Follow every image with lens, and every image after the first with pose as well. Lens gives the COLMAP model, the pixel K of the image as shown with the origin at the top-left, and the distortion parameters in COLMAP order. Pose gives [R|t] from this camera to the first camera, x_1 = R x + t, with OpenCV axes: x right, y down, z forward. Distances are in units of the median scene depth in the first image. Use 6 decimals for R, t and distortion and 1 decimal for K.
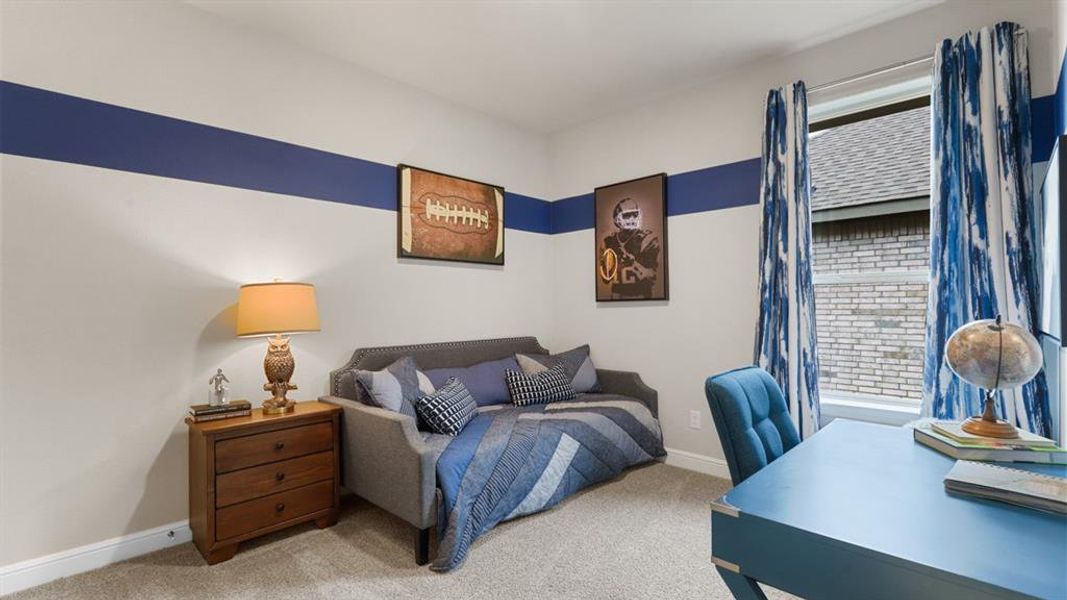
lens RADIAL K [[480.6, 0, 535.3], [0, 480.6, 305.8], [0, 0, 1]] dist [-0.004195, -0.000430]
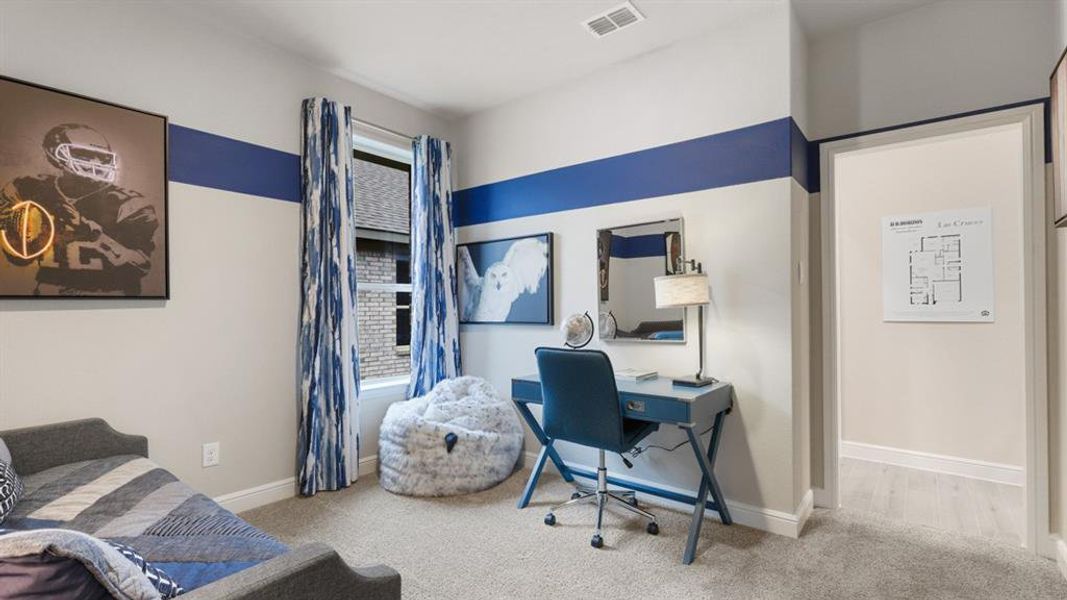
lens RADIAL K [[480.6, 0, 532.2], [0, 480.6, 304.2], [0, 0, 1]] dist [-0.004195, -0.000430]
pose [[-0.098246, 0.006635, 0.995140, -0.443432], [-0.003736, 0.999968, -0.007036, -0.001835], [-0.995155, -0.004409, -0.098218, 0.506170]]
